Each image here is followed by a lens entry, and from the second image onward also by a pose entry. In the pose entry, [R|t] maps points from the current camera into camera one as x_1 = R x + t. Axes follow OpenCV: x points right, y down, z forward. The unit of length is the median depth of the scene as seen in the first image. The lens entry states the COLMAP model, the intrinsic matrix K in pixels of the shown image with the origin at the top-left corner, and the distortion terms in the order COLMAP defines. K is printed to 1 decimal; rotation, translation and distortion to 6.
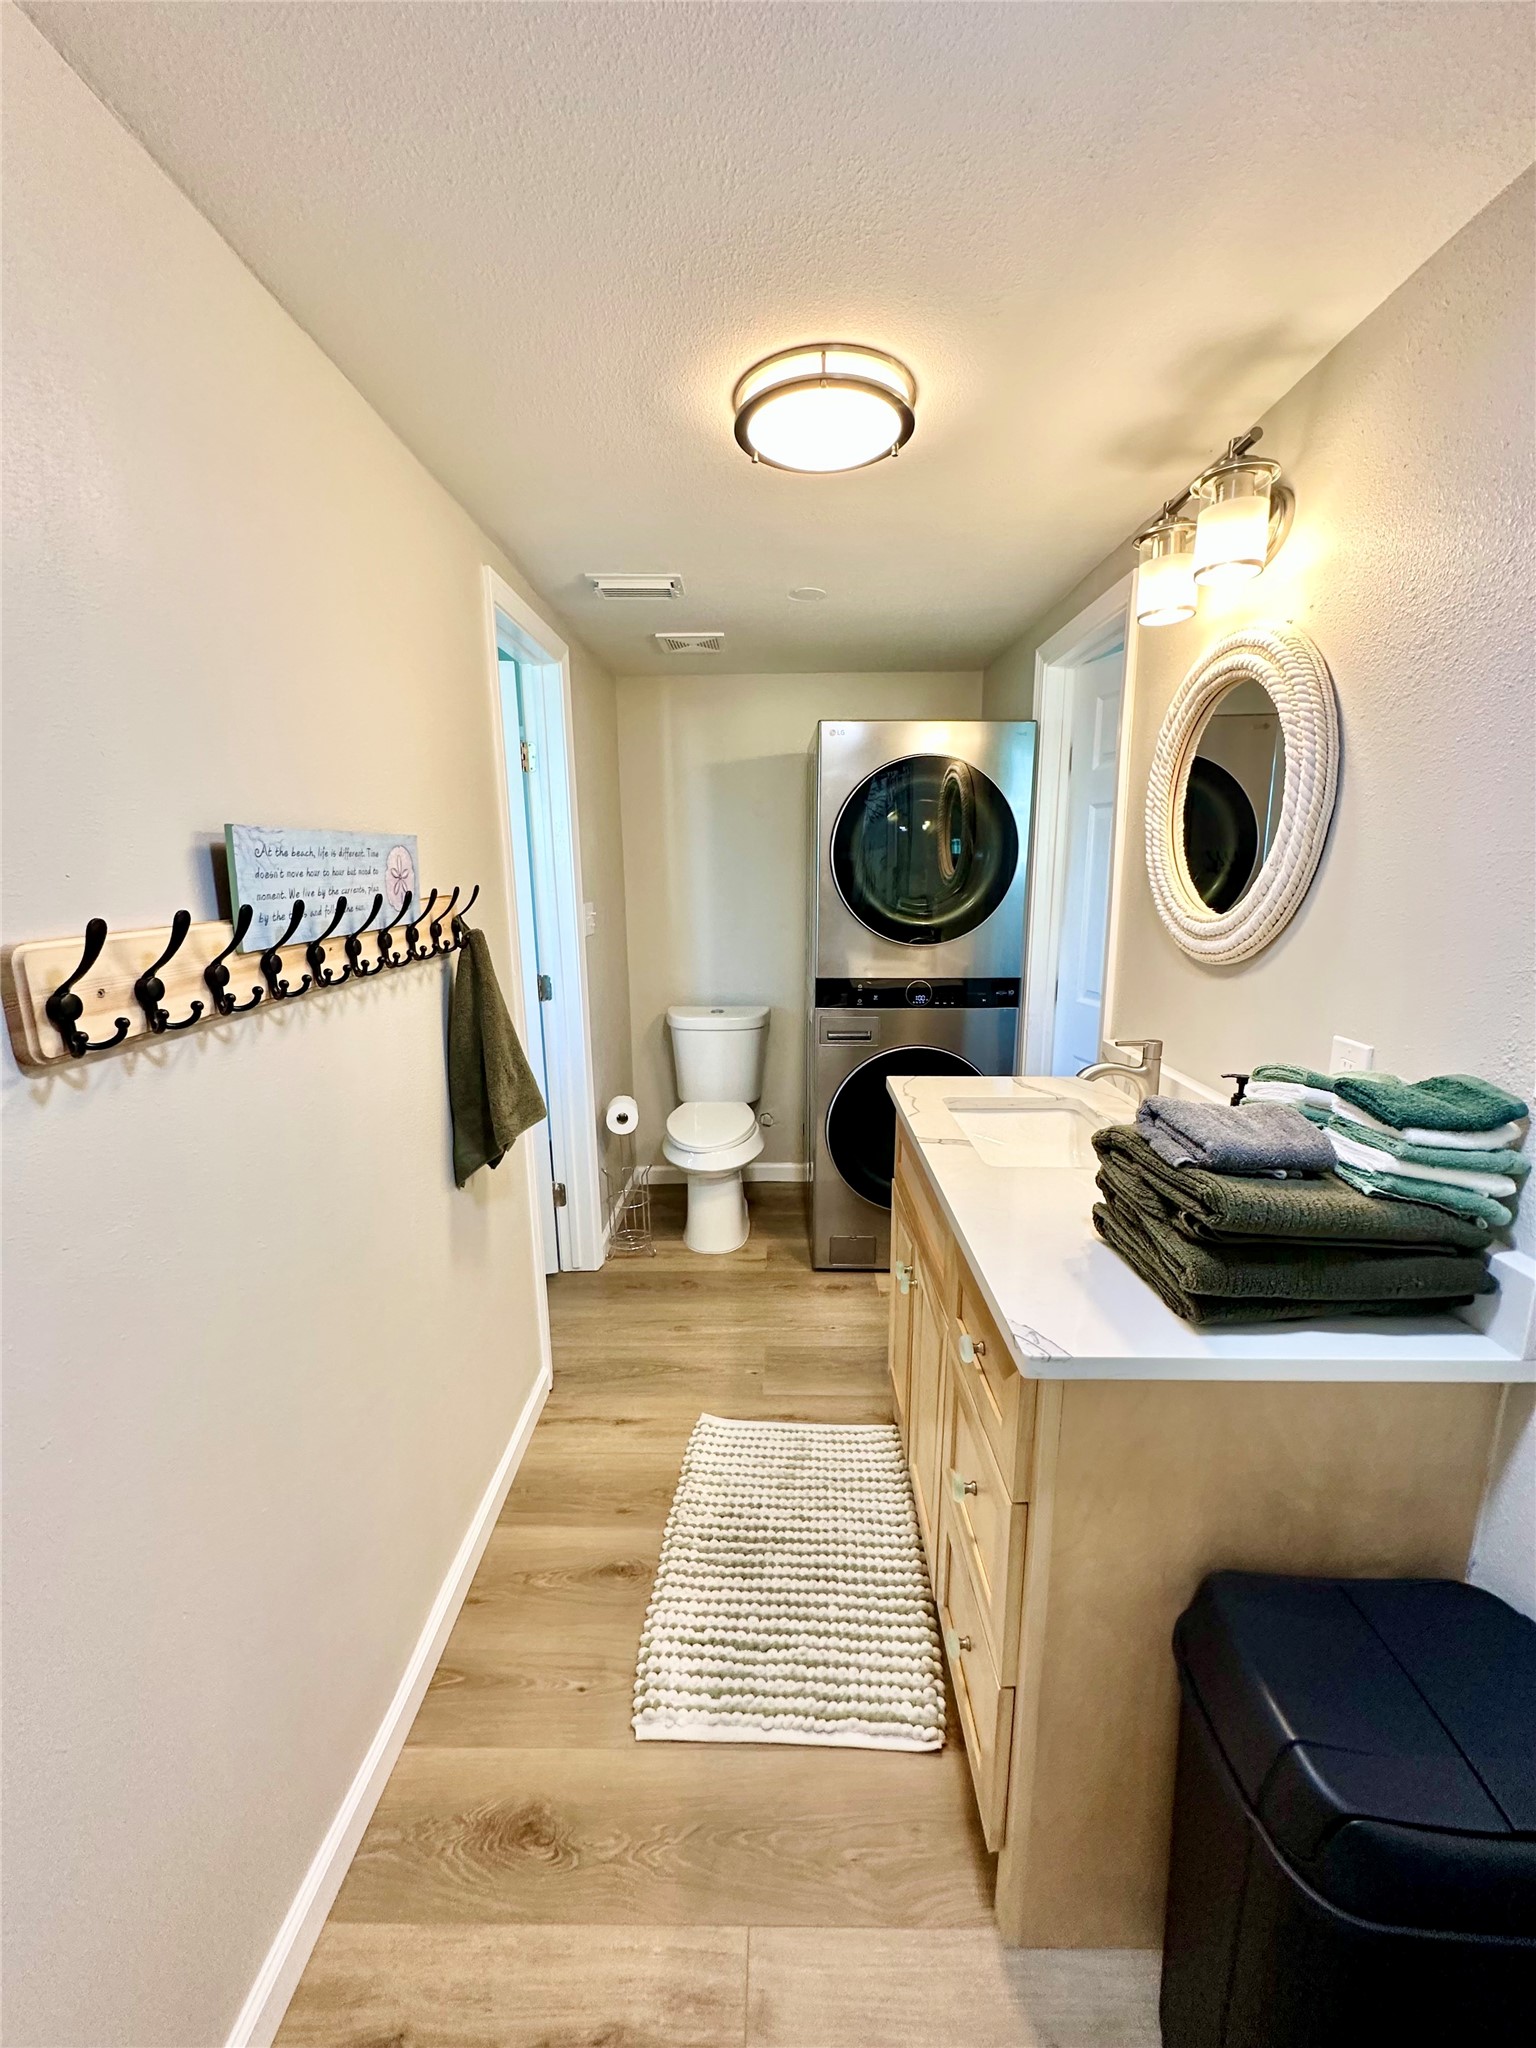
lens RADIAL K [[820.8, 0, 764.4], [0, 820.8, 1023.9], [0, 0, 1]] dist [-0.002980, -0.000399]
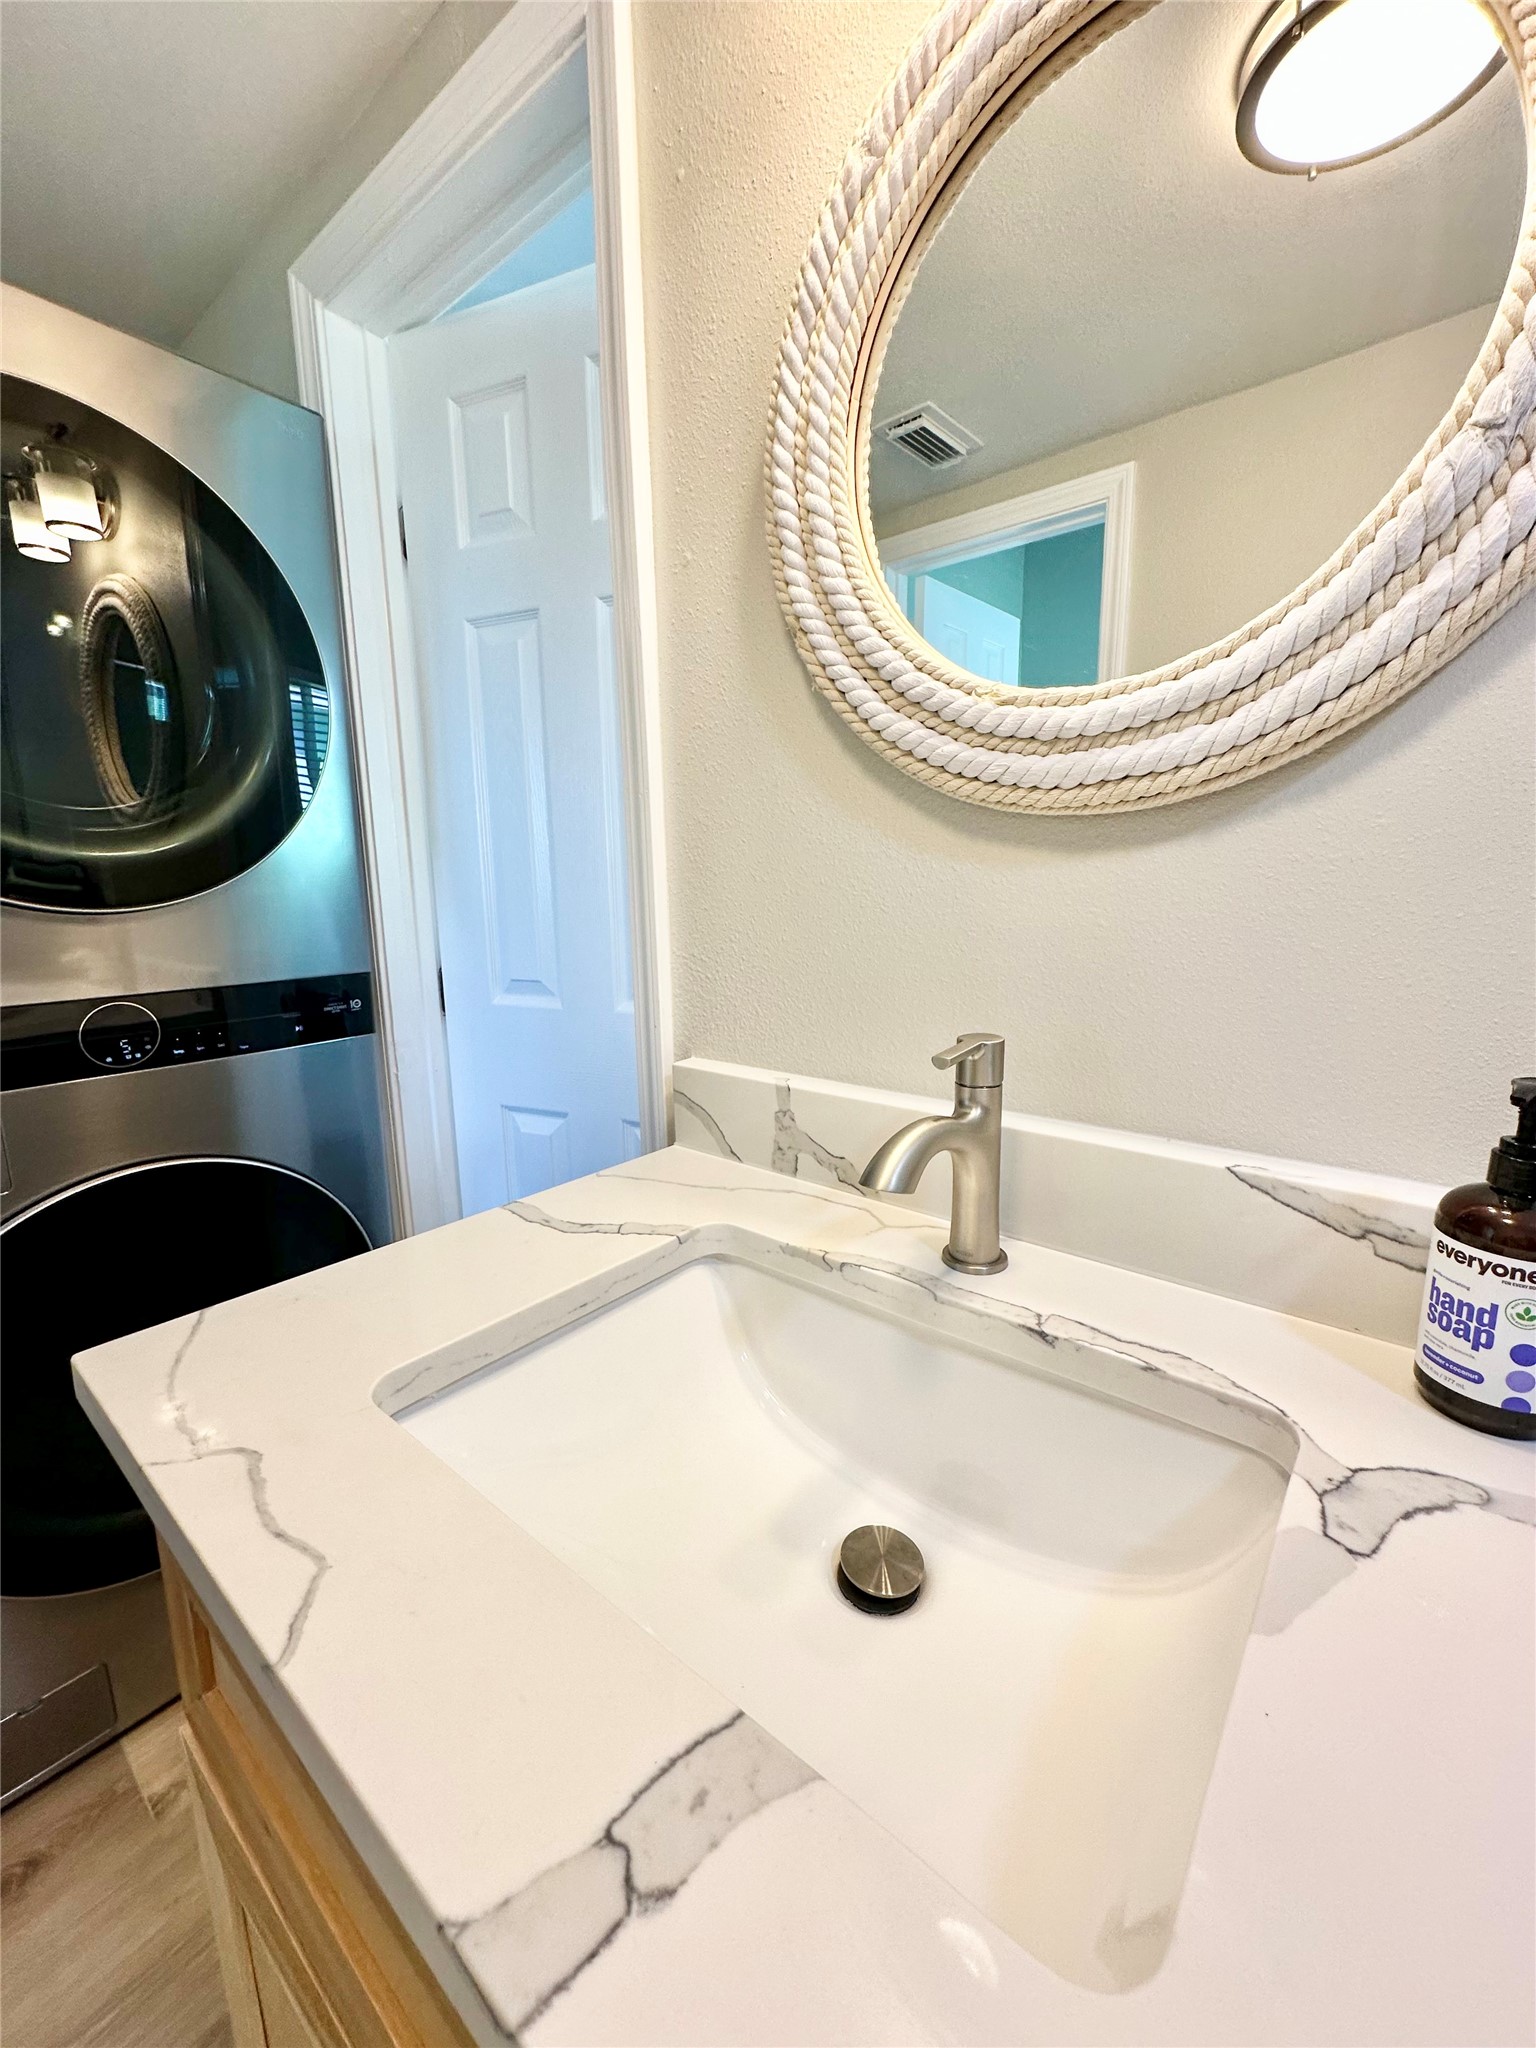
lens RADIAL K [[820.8, 0, 776.5], [0, 820.8, 1022.0], [0, 0, 1]] dist [-0.002980, -0.000399]
pose [[0.618198, -0.138707, 0.773687, 0.084419], [0.161764, 0.985688, 0.047460, -0.011800], [-0.769197, 0.095815, 0.631788, 0.539420]]
